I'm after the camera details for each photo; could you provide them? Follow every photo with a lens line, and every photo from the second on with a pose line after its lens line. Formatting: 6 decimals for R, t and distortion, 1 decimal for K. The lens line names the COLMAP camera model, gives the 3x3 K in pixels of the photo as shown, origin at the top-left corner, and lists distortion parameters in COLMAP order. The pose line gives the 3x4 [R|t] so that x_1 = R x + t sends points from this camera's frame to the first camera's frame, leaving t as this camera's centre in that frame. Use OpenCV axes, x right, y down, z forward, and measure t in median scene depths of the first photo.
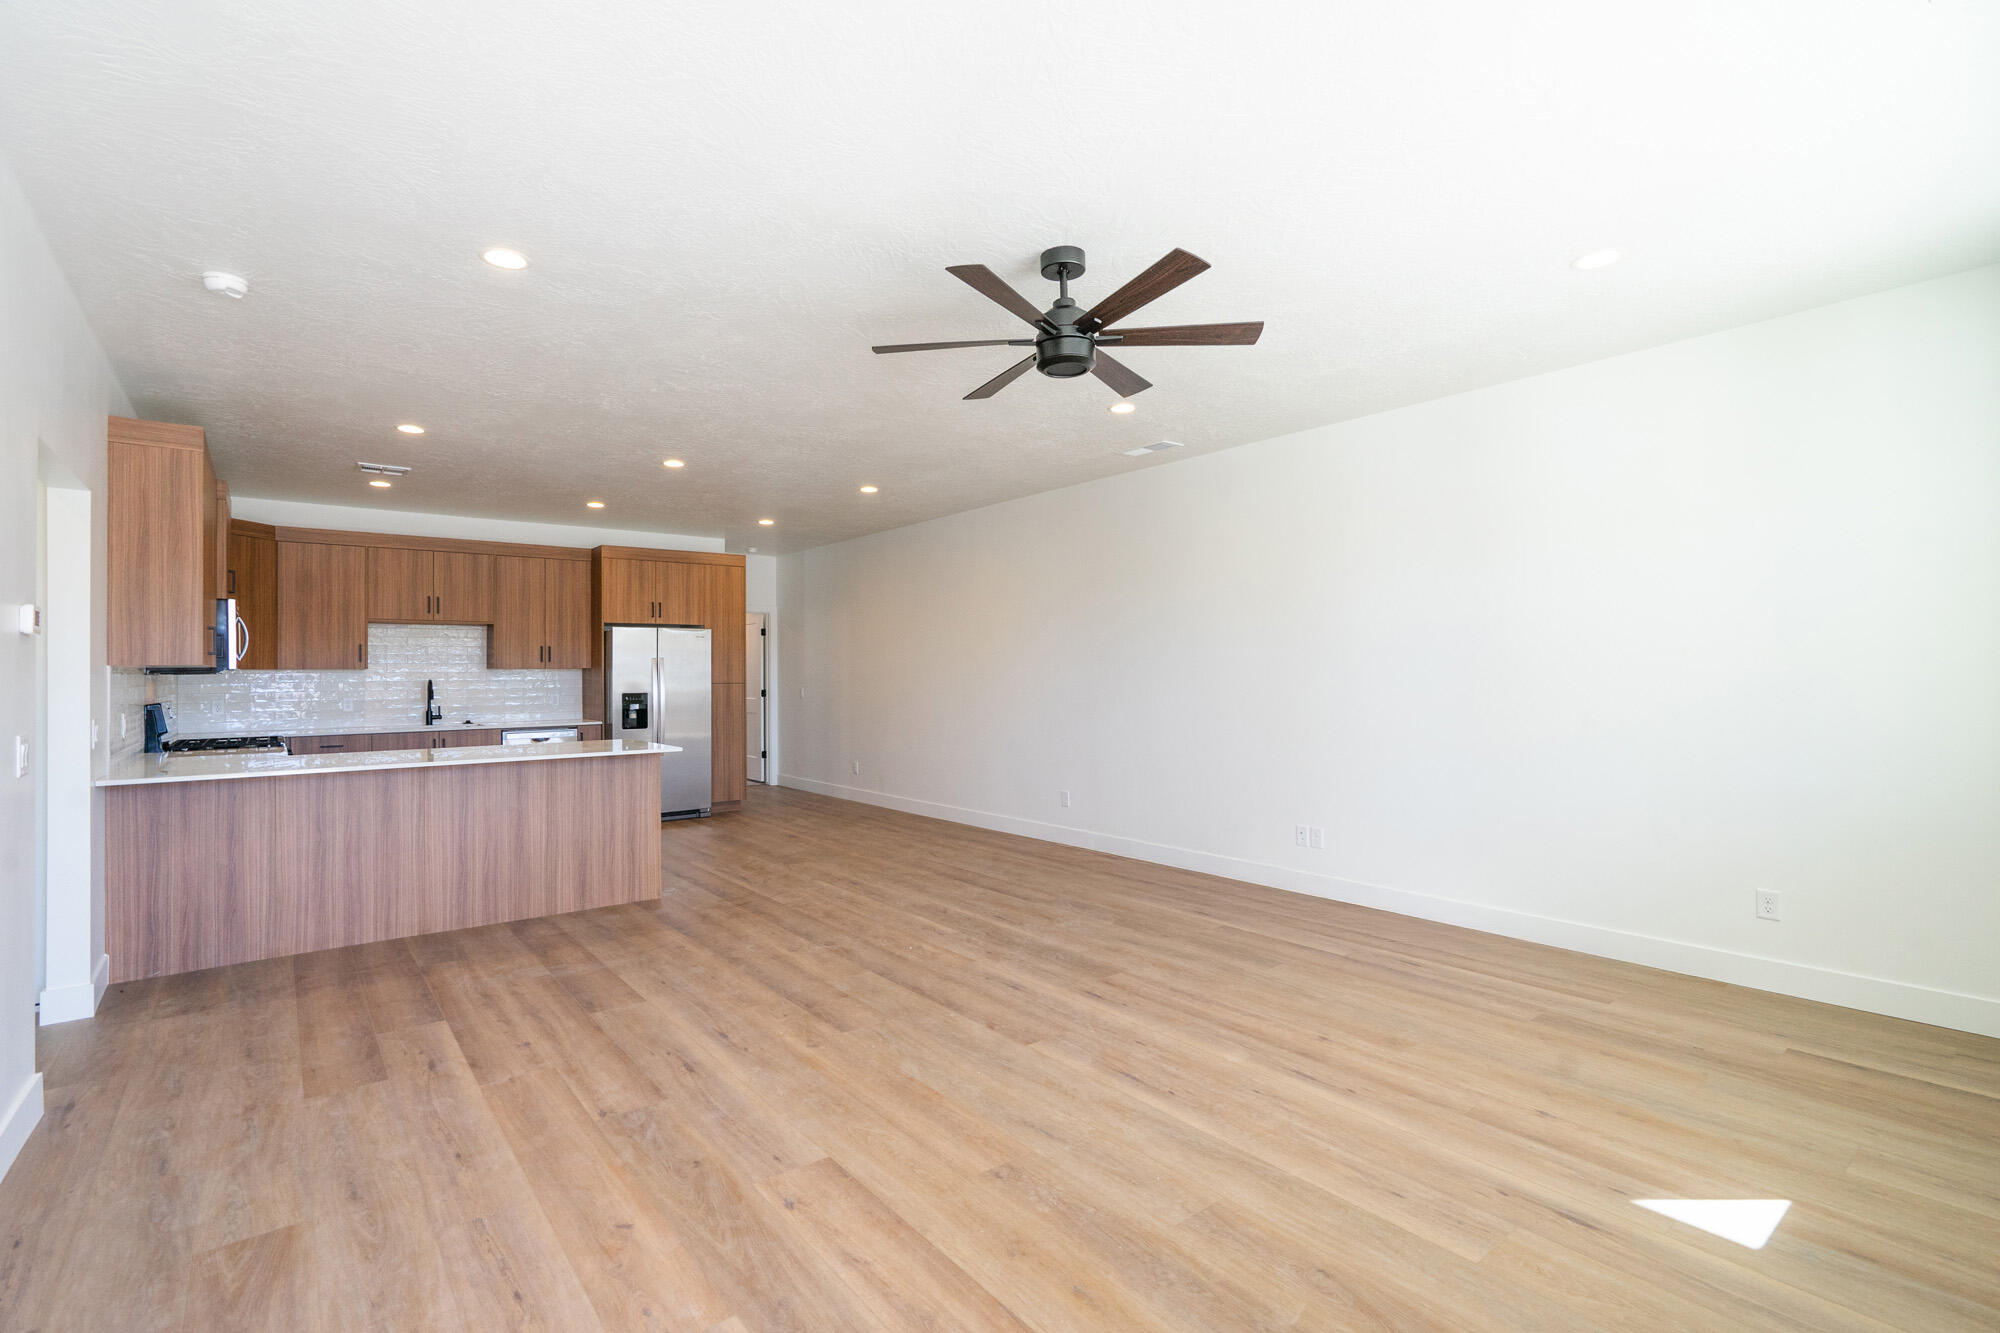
lens RADIAL K [[905.7, 0, 980.6], [0, 905.7, 662.4], [0, 0, 1]] dist [-0.000506, 0.000109]
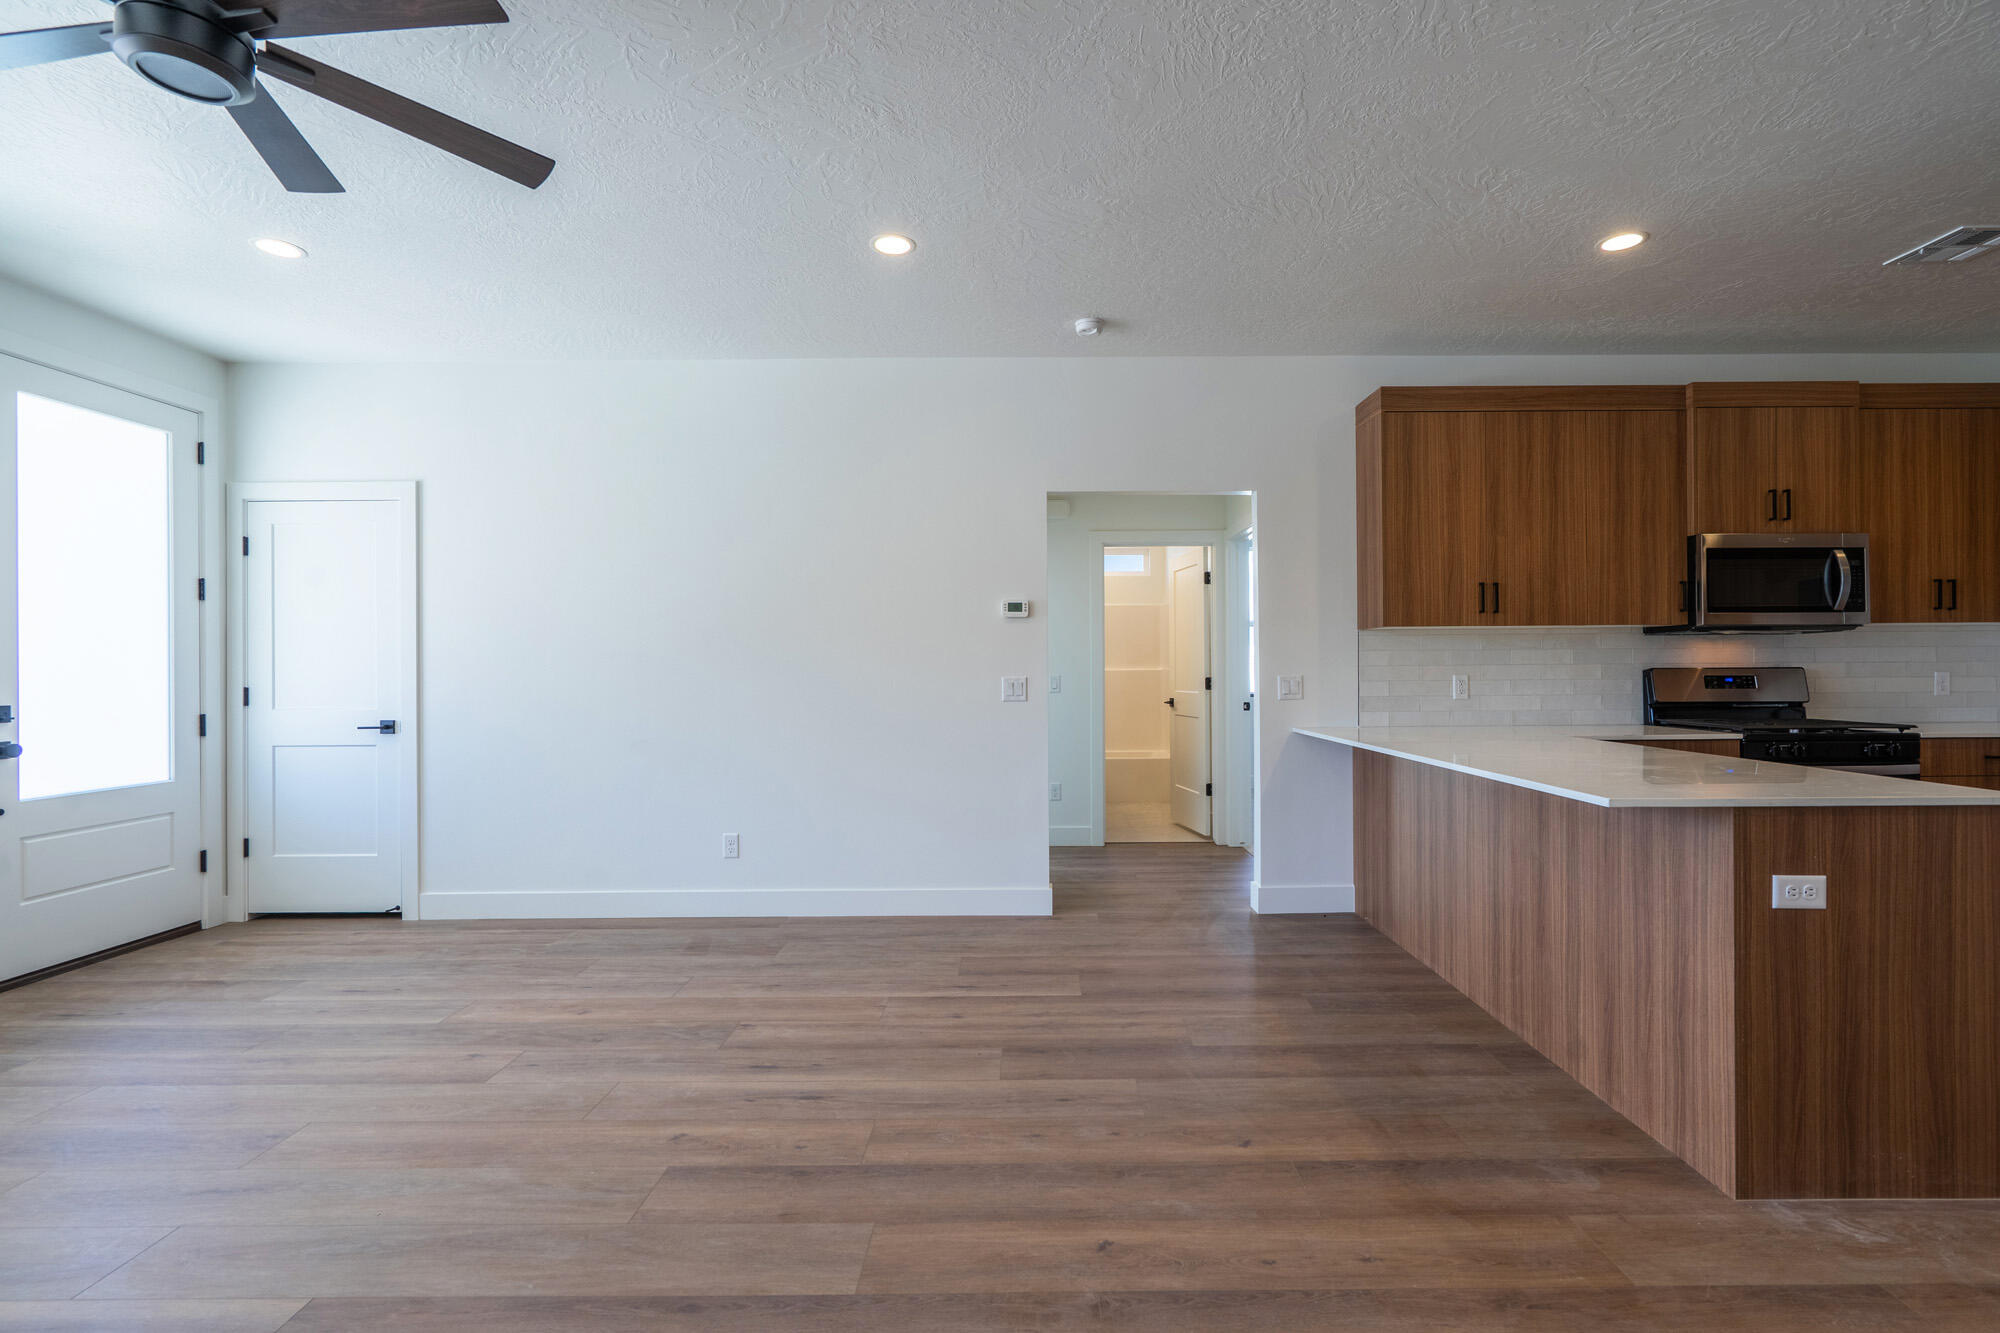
lens RADIAL K [[925.9, 0, 1049.9], [0, 925.9, 668.7], [0, 0, 1]] dist [-0.000772, 0.000171]
pose [[-0.620412, 0.010646, -0.784204, 0.152832], [0.021141, 0.999772, -0.003152, 0.041104], [0.783991, -0.018534, -0.620496, 1.250092]]
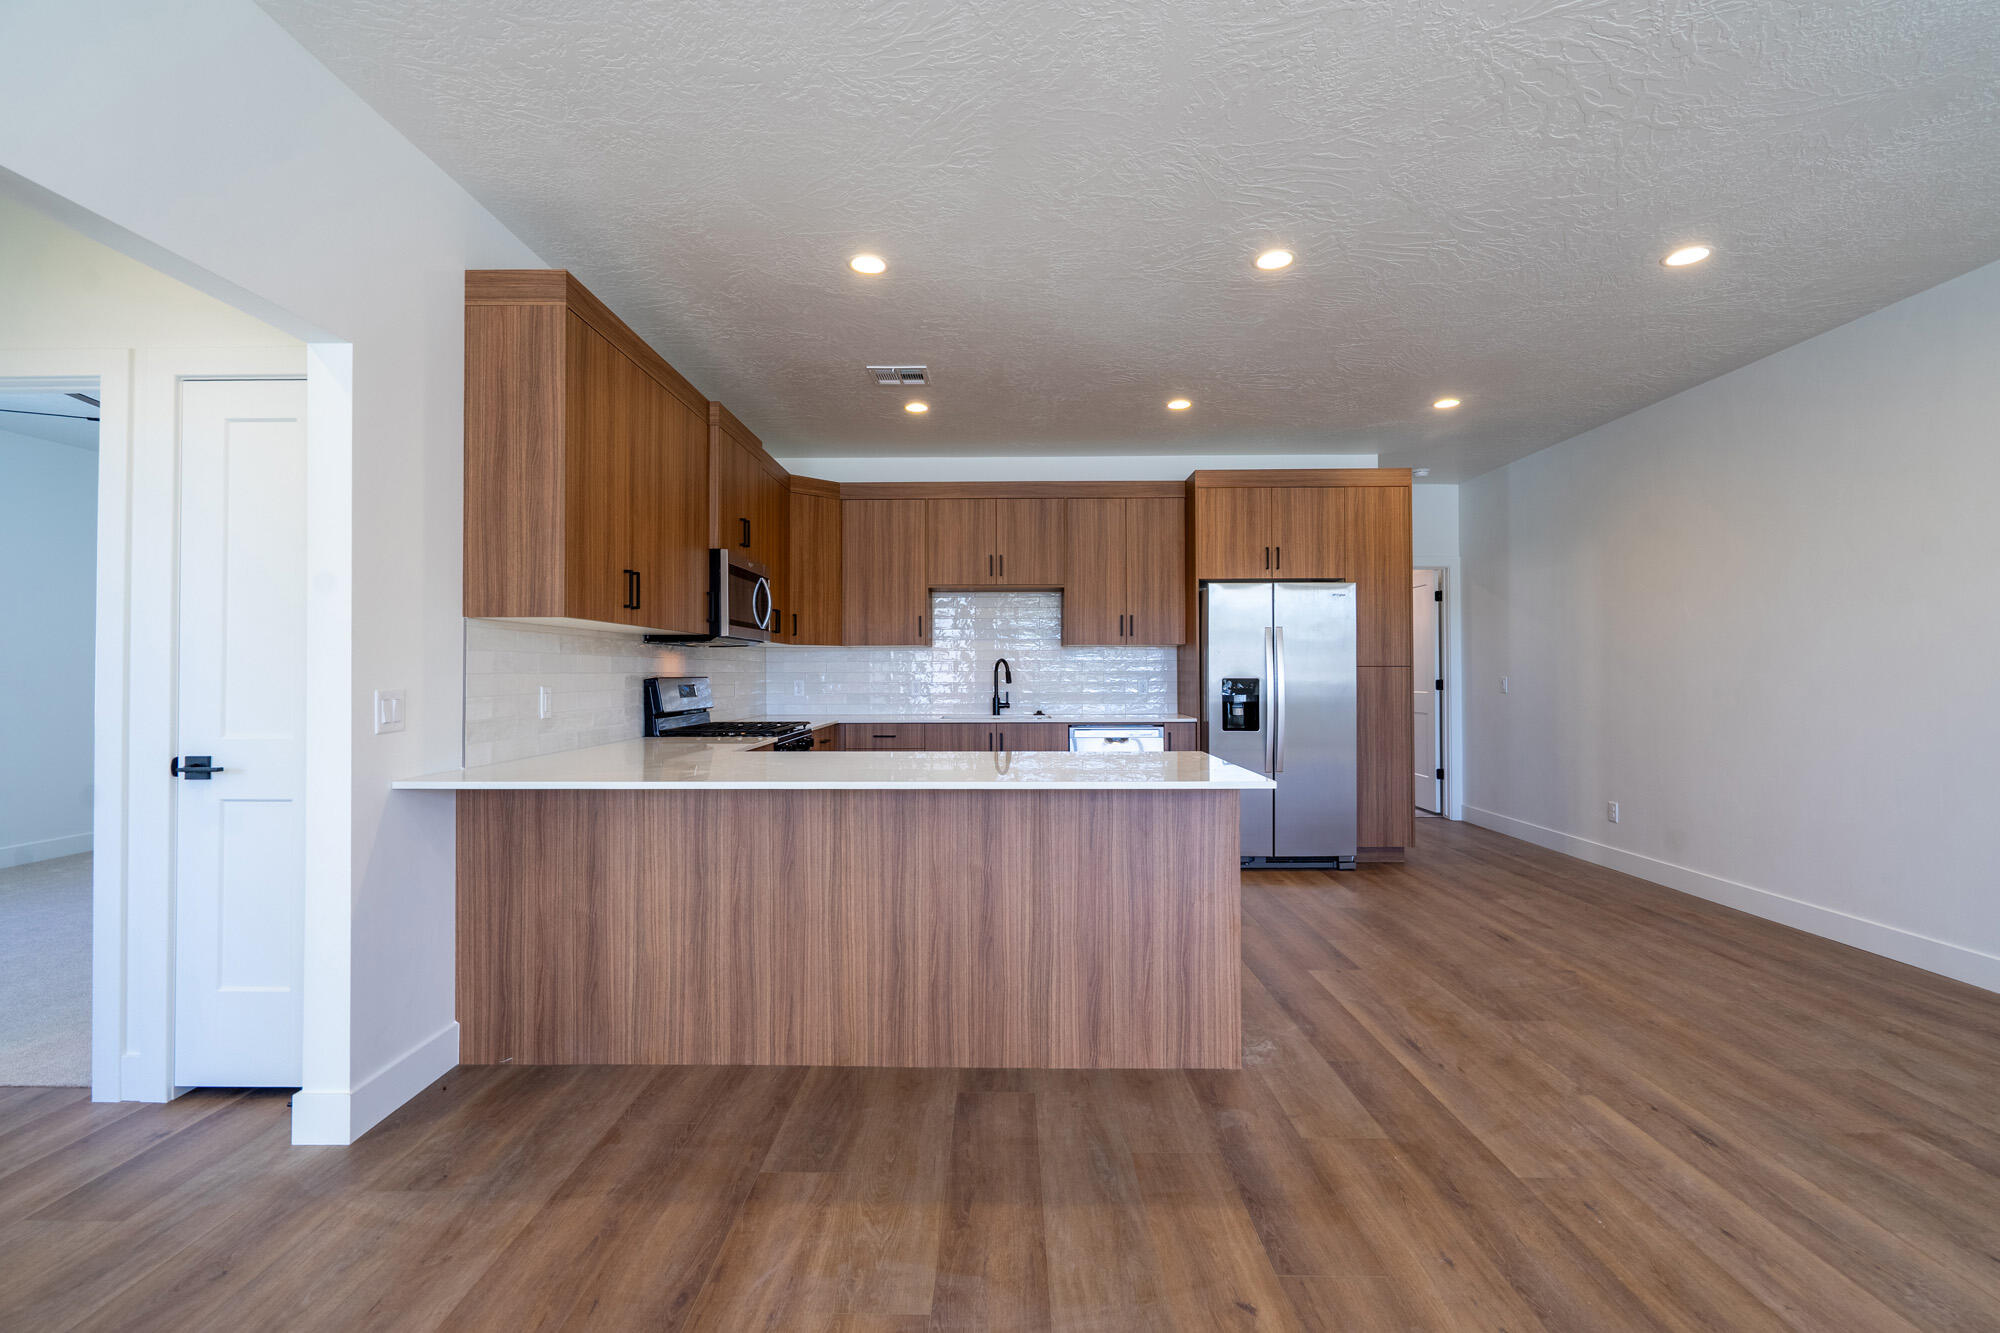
lens RADIAL K [[905.7, 0, 980.6], [0, 905.7, 662.4], [0, 0, 1]] dist [-0.000506, 0.000109]
pose [[0.767815, -0.002321, -0.640668, -0.168479], [0.004659, 0.999987, 0.001961, 0.035083], [0.640655, -0.004491, 0.767816, 0.630735]]
